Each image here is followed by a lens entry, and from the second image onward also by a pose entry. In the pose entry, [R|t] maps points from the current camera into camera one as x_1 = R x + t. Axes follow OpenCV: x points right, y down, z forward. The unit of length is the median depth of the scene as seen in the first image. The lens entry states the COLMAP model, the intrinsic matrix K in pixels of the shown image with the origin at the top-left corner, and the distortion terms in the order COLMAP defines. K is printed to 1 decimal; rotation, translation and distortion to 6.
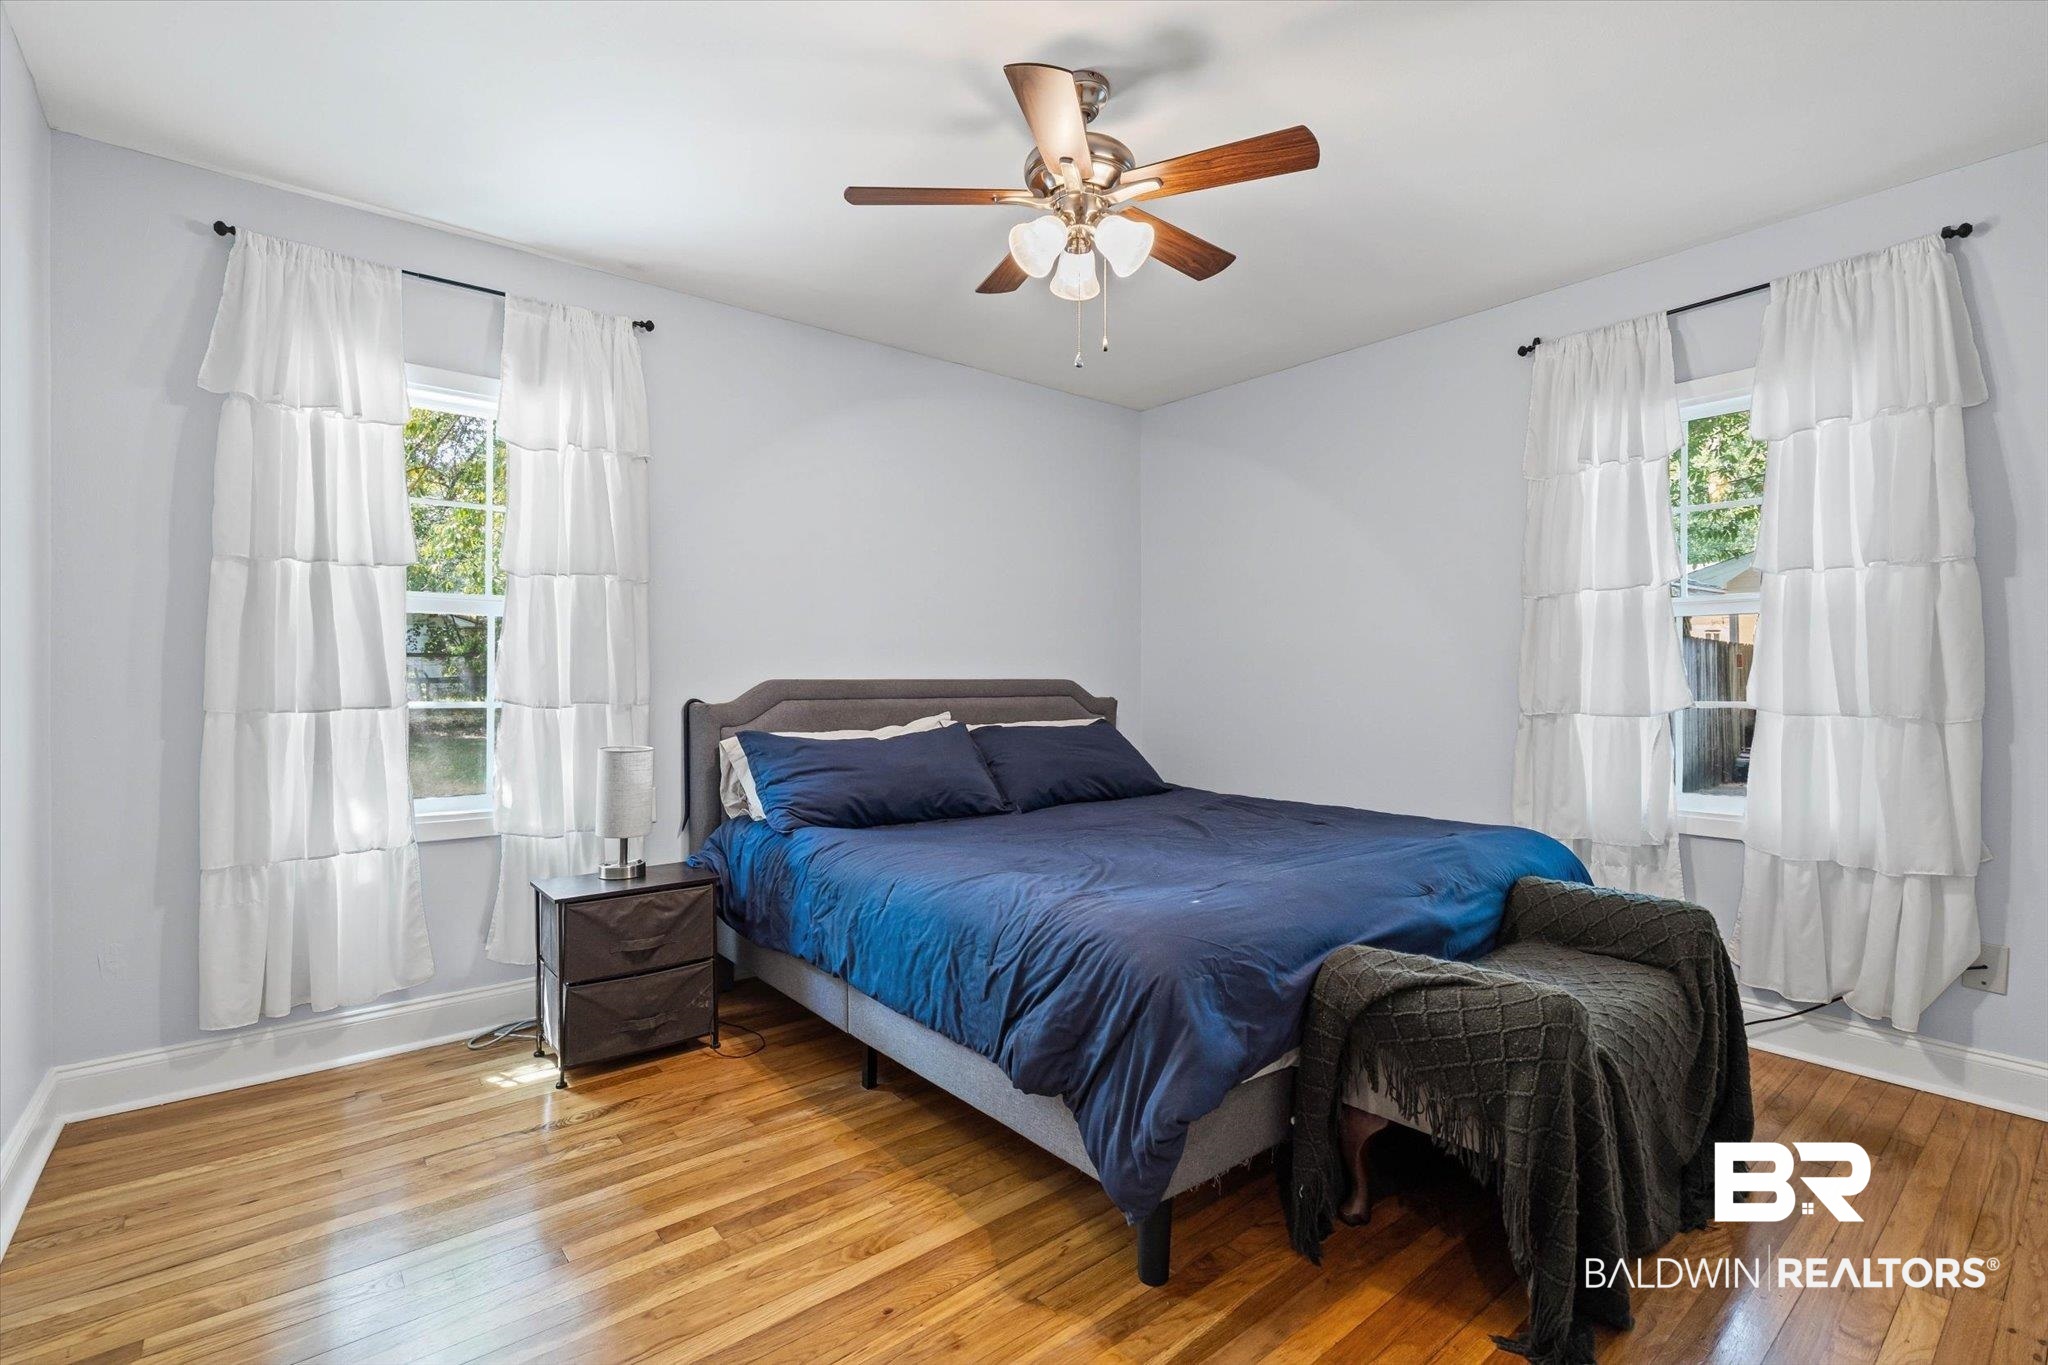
lens RADIAL K [[941.7, 0, 1033.5], [0, 941.7, 660.8], [0, 0, 1]] dist [-0.004368, 0.000324]
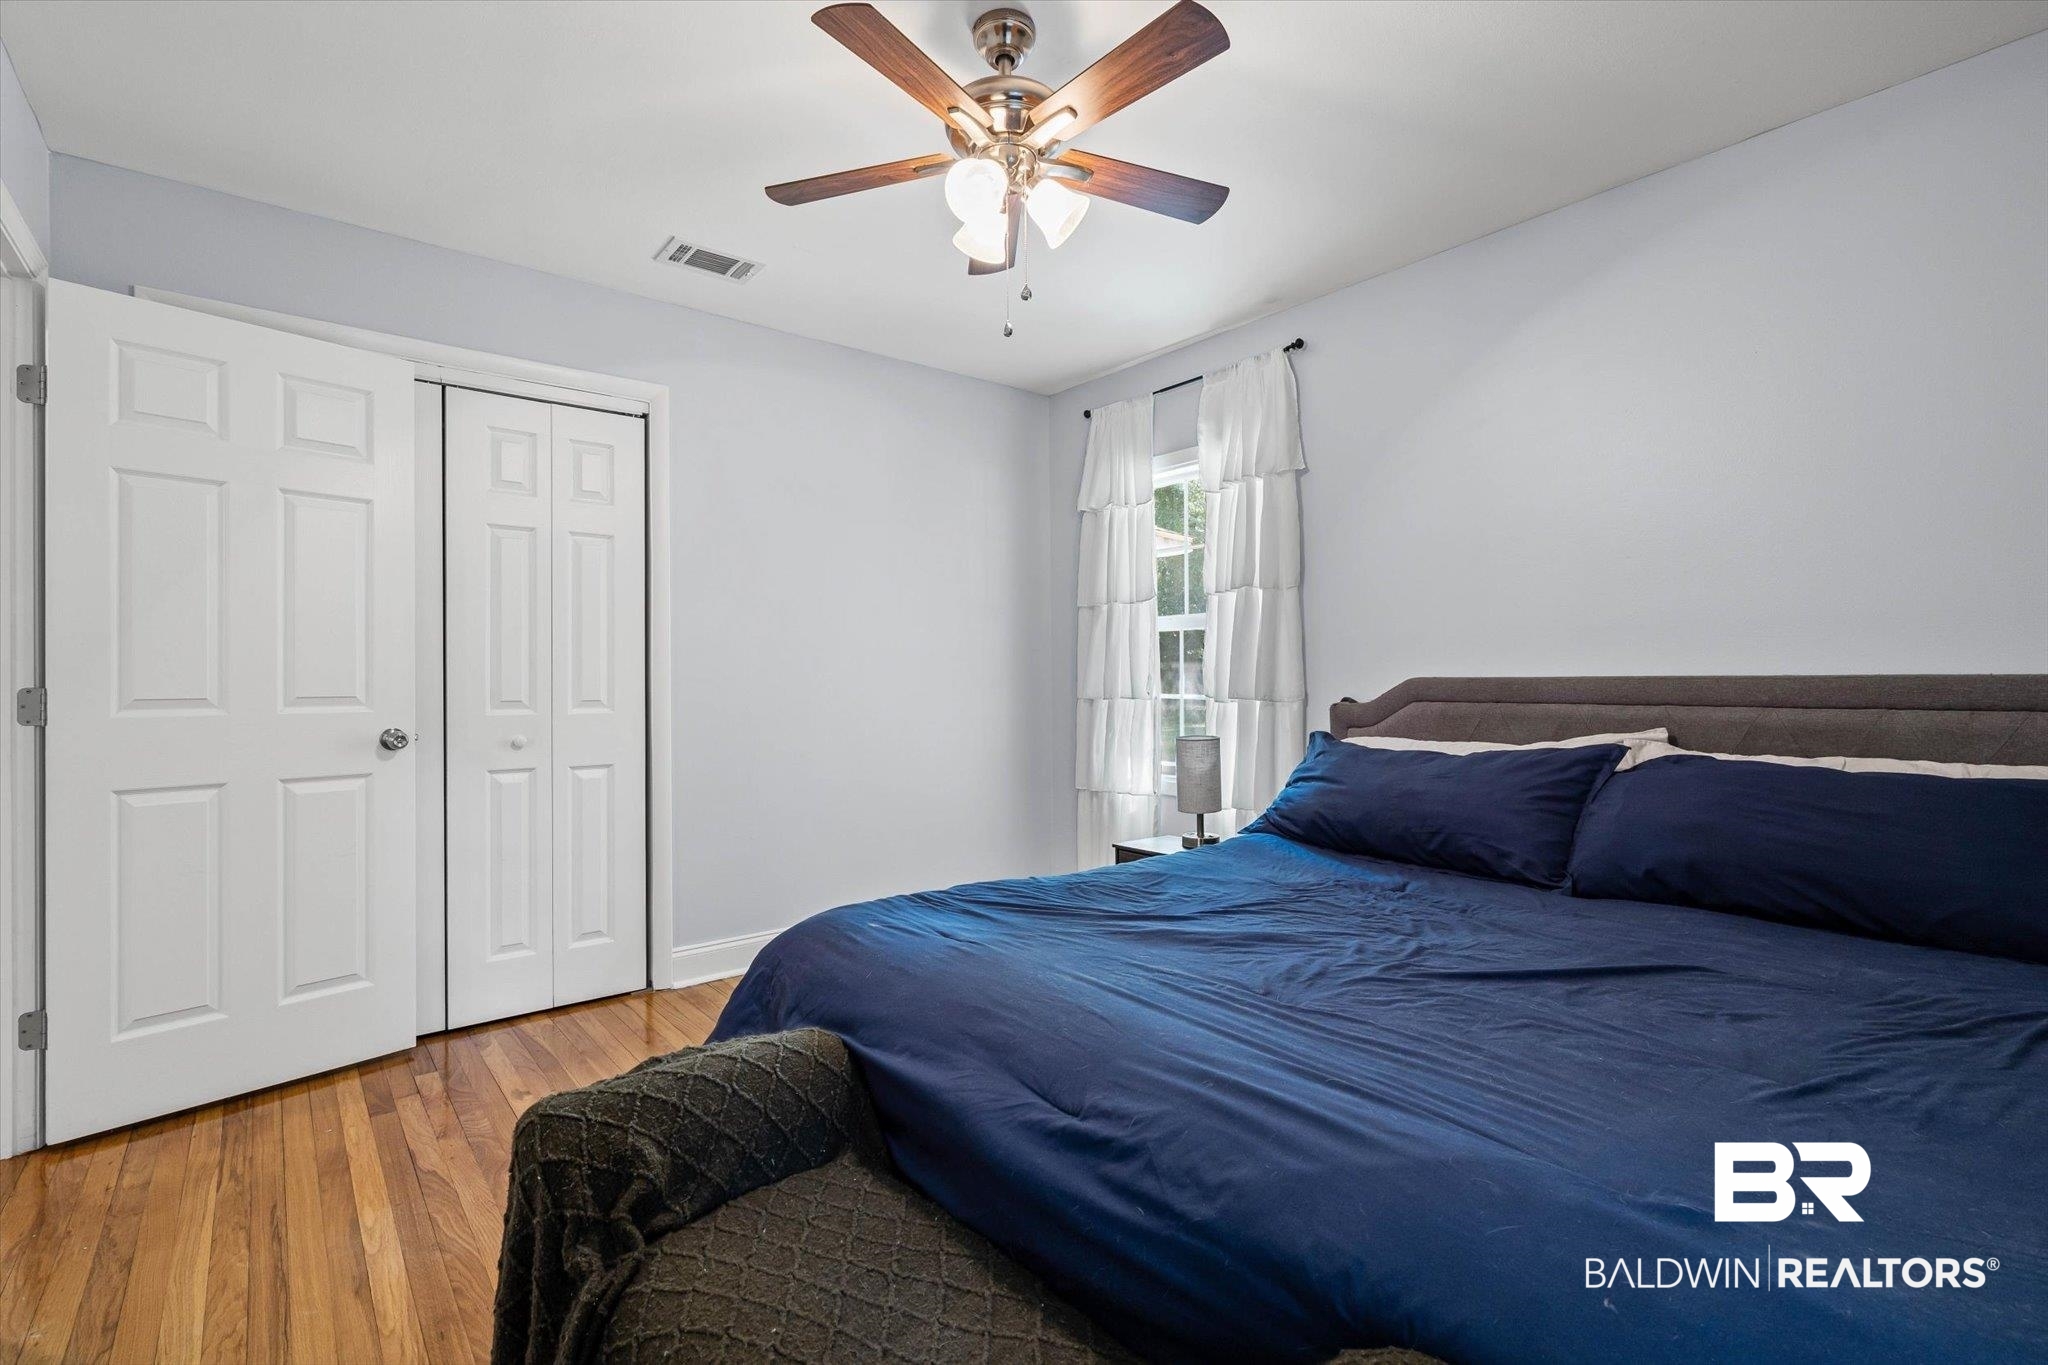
lens RADIAL K [[941.7, 0, 1033.5], [0, 941.7, 660.8], [0, 0, 1]] dist [-0.004368, 0.000324]
pose [[-0.013219, -0.017645, -0.999757, 0.582492], [0.023935, 0.999552, -0.017958, 0.011436], [0.999626, -0.024167, -0.012791, 0.633982]]
